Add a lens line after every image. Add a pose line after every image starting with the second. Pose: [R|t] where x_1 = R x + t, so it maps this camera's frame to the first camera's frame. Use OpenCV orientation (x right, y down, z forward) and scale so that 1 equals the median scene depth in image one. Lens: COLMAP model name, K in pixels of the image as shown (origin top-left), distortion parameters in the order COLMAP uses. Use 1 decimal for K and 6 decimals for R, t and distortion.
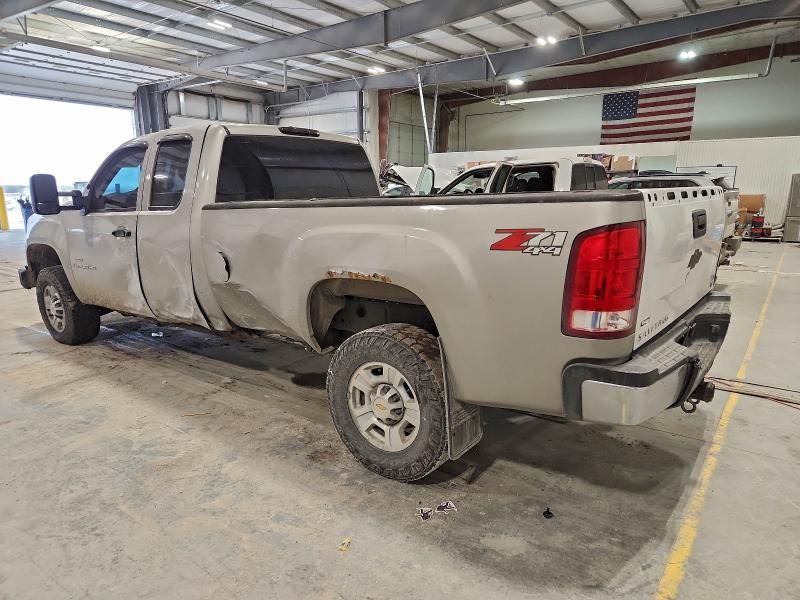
lens RADIAL K [[542.1, 0, 388.9], [0, 542.1, 300.7], [0, 0, 1]] dist [-0.000955, -0.001447]
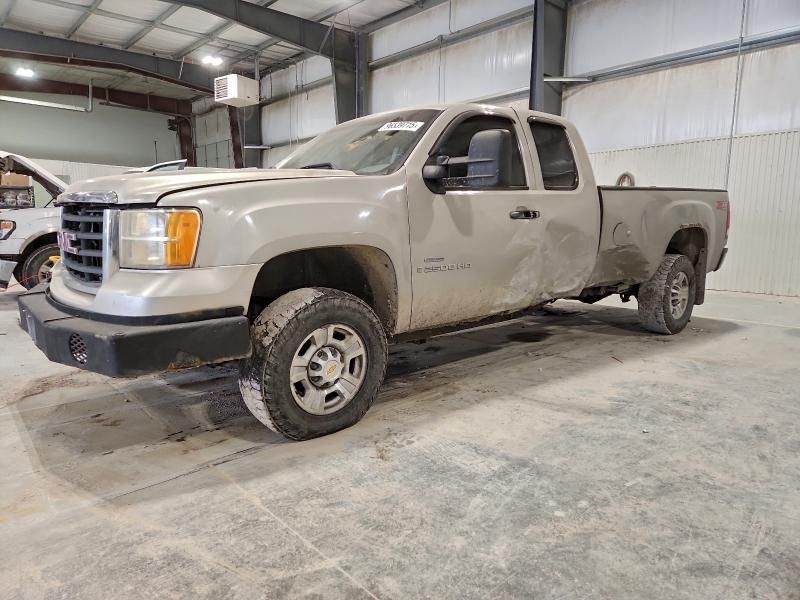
lens RADIAL K [[542.1, 0, 388.9], [0, 542.1, 300.7], [0, 0, 1]] dist [-0.000955, -0.001447]
pose [[0.202159, -0.130179, 0.970662, -1.210756], [0.188226, 0.977813, 0.091936, -0.094786], [-0.961095, 0.164118, 0.222177, 0.895829]]
